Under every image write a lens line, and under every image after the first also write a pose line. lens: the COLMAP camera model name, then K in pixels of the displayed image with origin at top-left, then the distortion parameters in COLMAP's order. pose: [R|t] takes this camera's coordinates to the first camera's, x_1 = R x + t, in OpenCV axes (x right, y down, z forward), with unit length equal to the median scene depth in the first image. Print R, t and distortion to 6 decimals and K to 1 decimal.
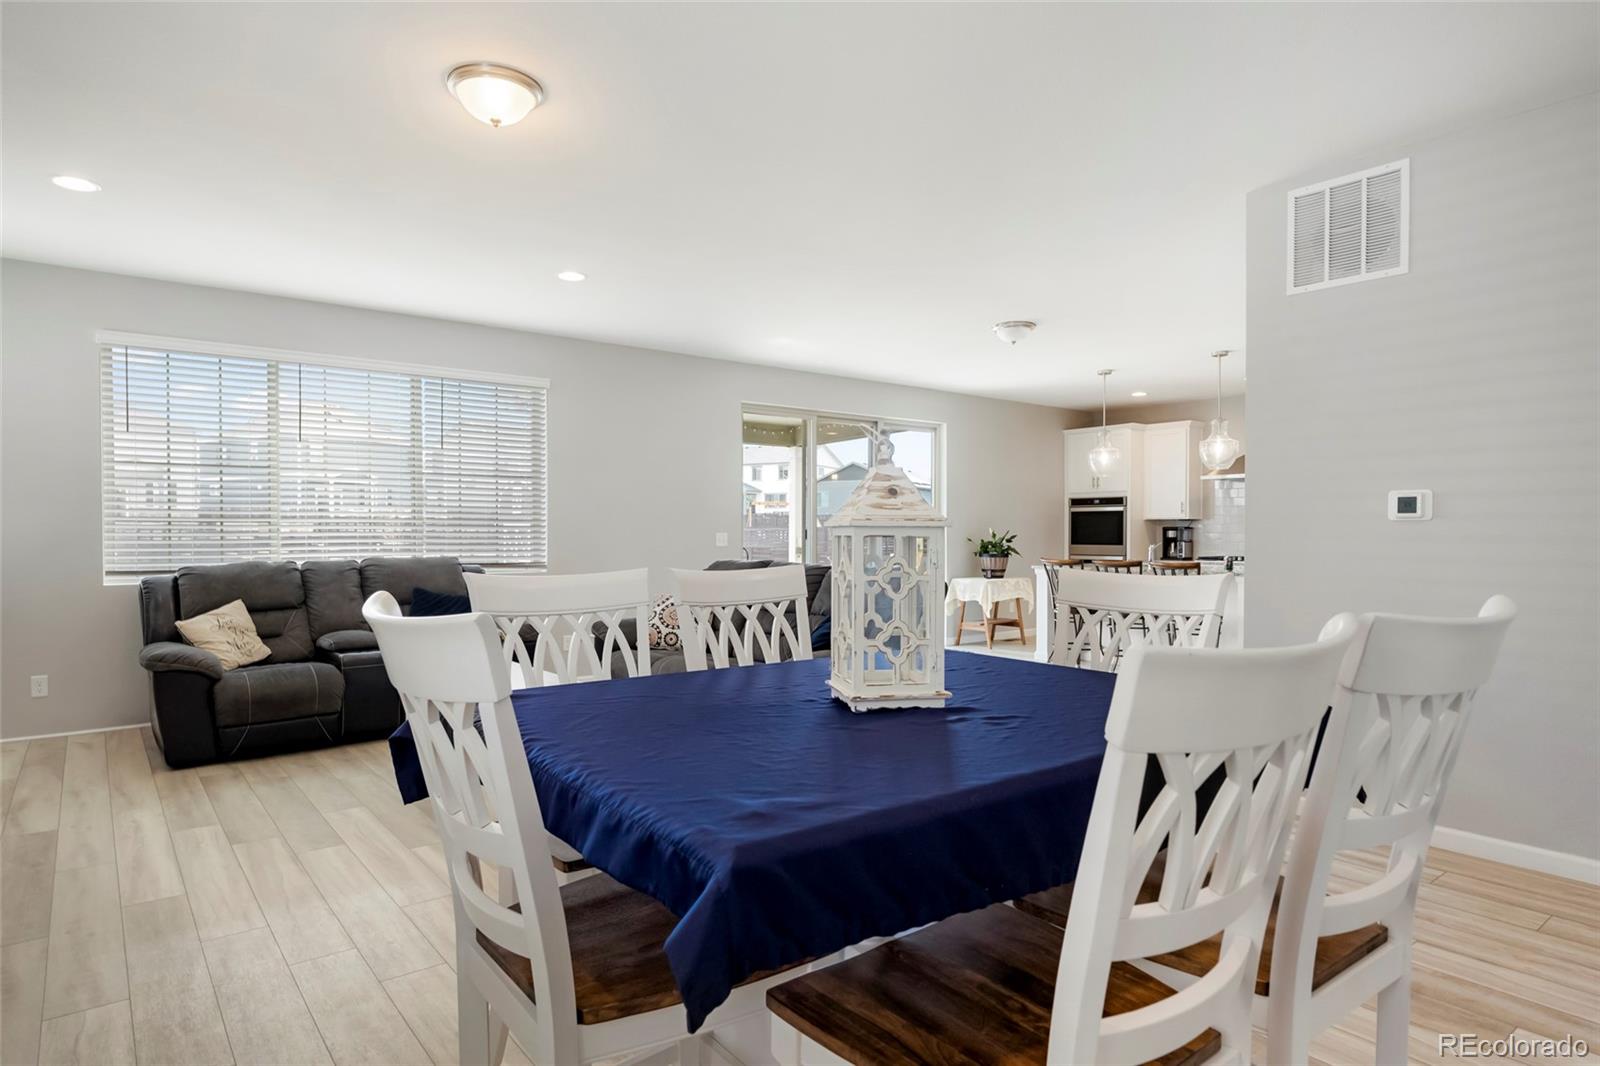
lens RADIAL K [[863.7, 0, 801.5], [0, 863.7, 541.0], [0, 0, 1]] dist [0.011719, -0.000765]
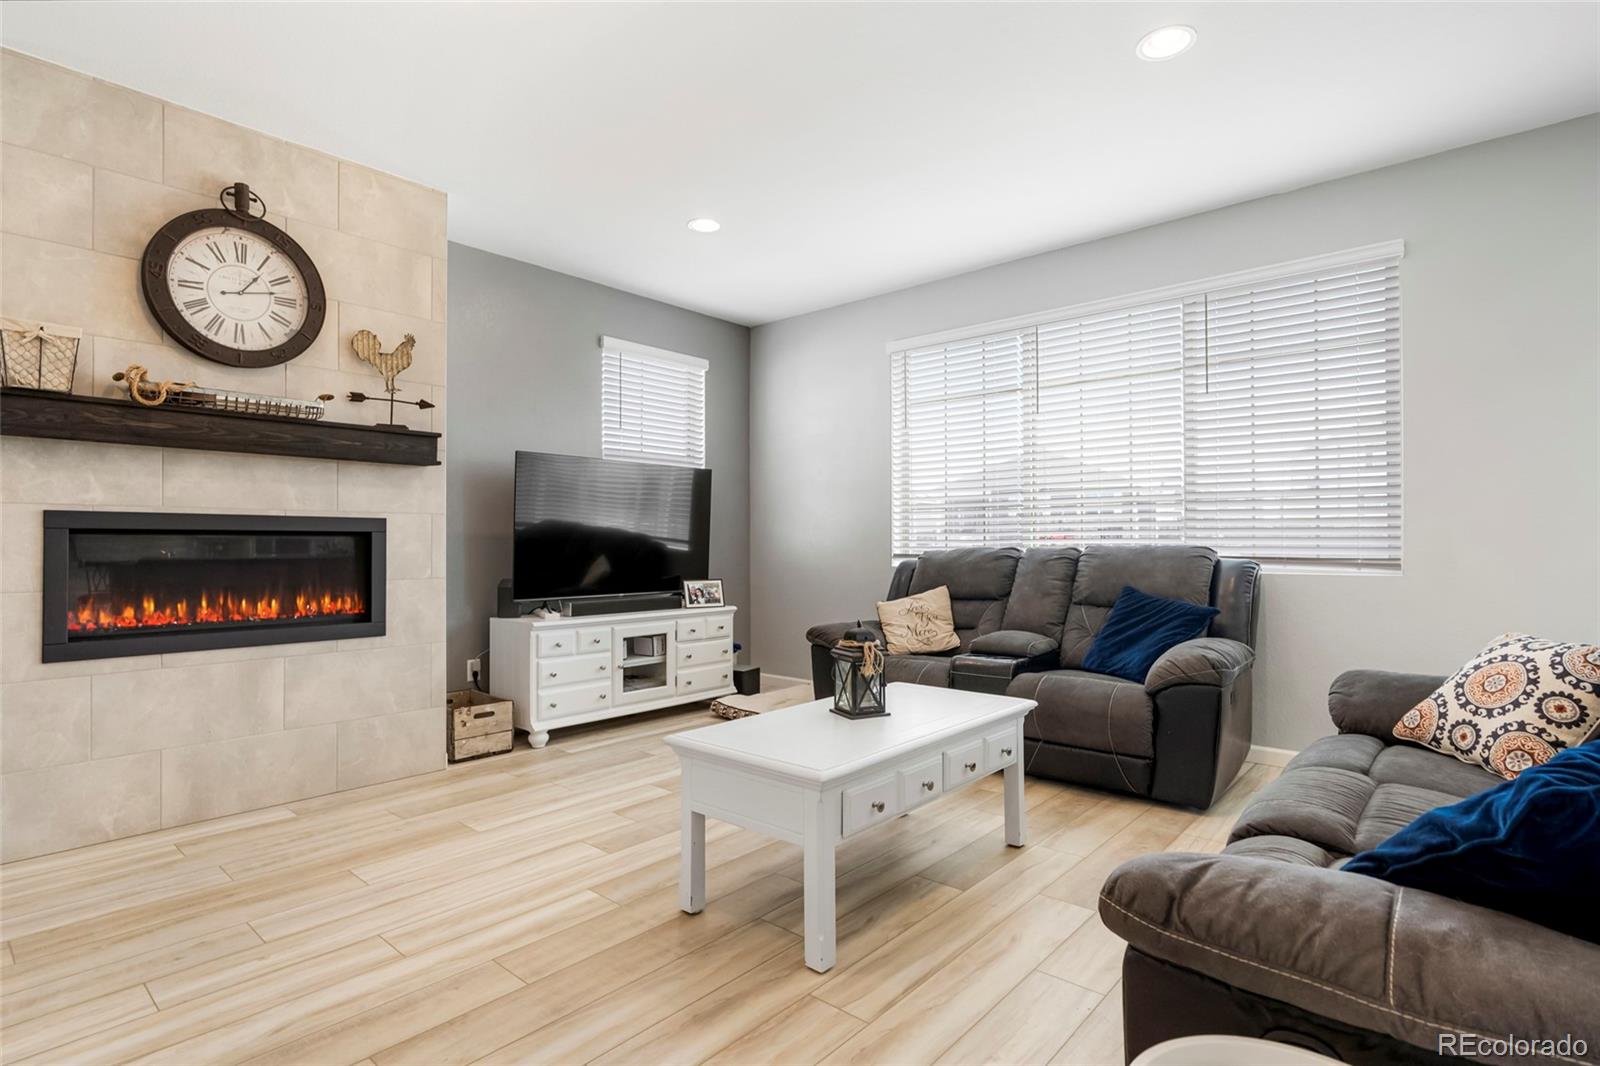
lens RADIAL K [[812.2, 0, 805.0], [0, 812.2, 532.0], [0, 0, 1]] dist [0.006364, 0.000560]
pose [[0.179777, -0.018418, -0.983535, 0.102182], [-0.009283, 0.999748, -0.020418, 0.013729], [0.983664, 0.012800, 0.179561, 0.336812]]
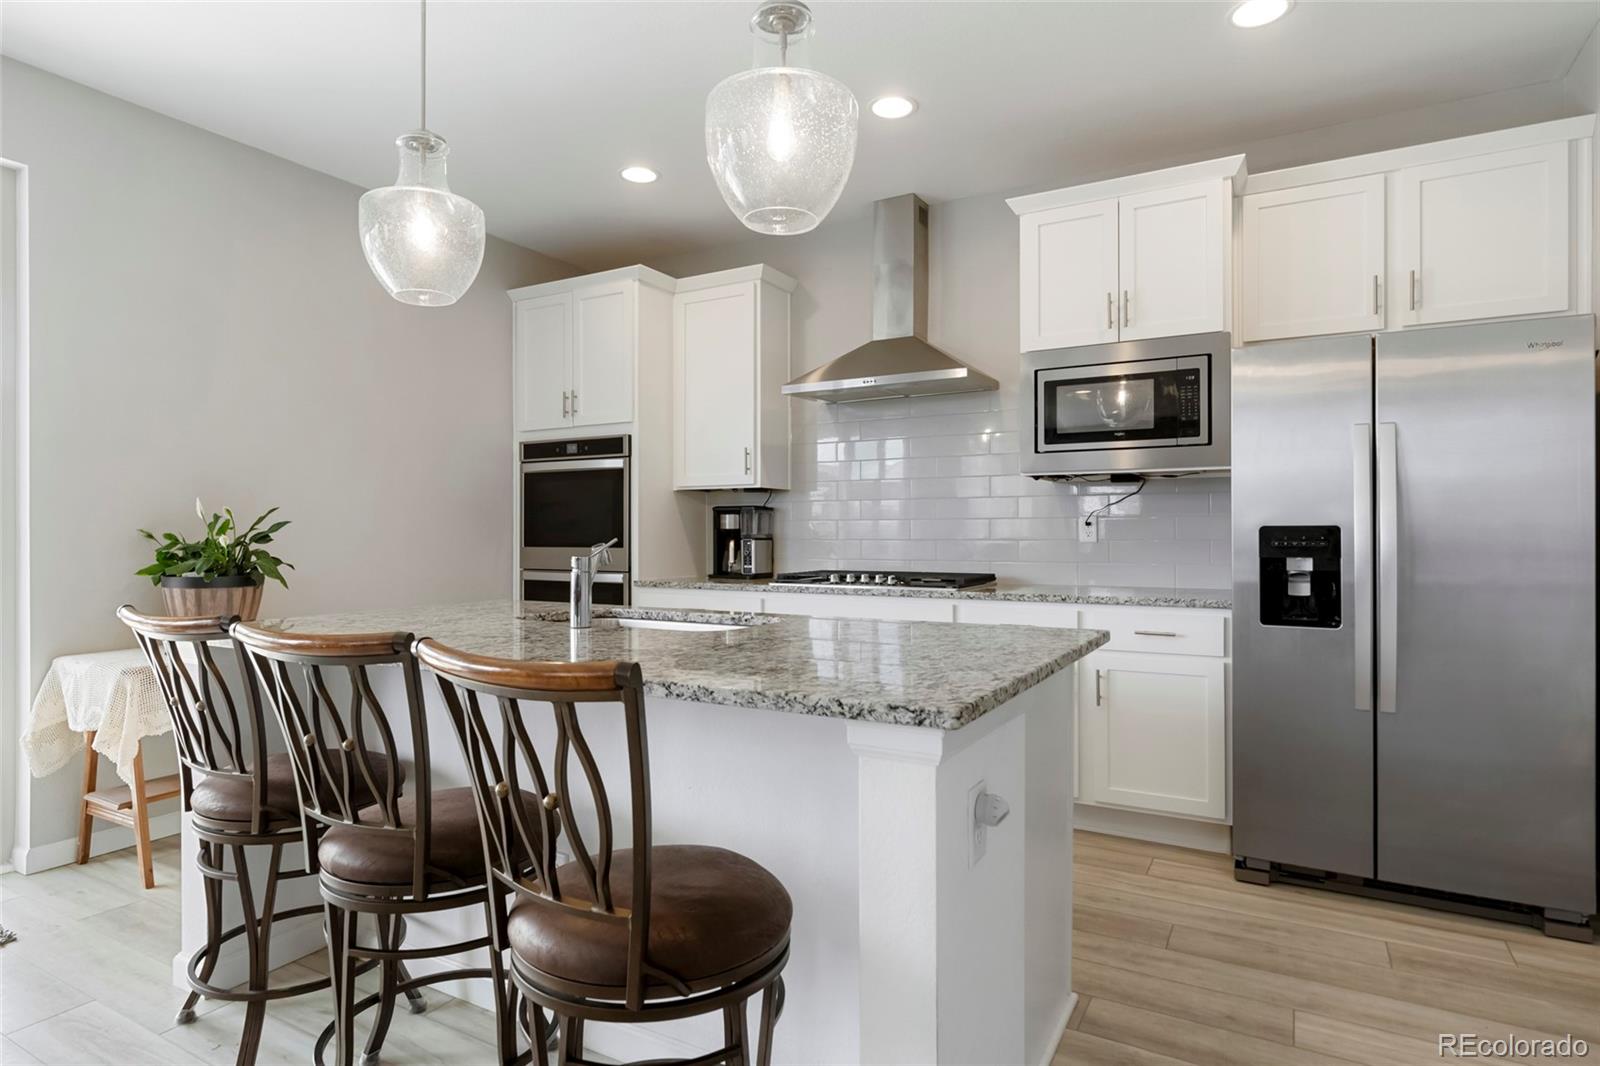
lens RADIAL K [[863.7, 0, 788.6], [0, 863.7, 528.3], [0, 0, 1]] dist [0.011719, -0.000765]
pose [[0.926747, -0.000259, 0.375686, 0.293148], [0.004565, 0.999934, -0.010571, 0.000221], [-0.375658, 0.011511, 0.926687, 0.582206]]
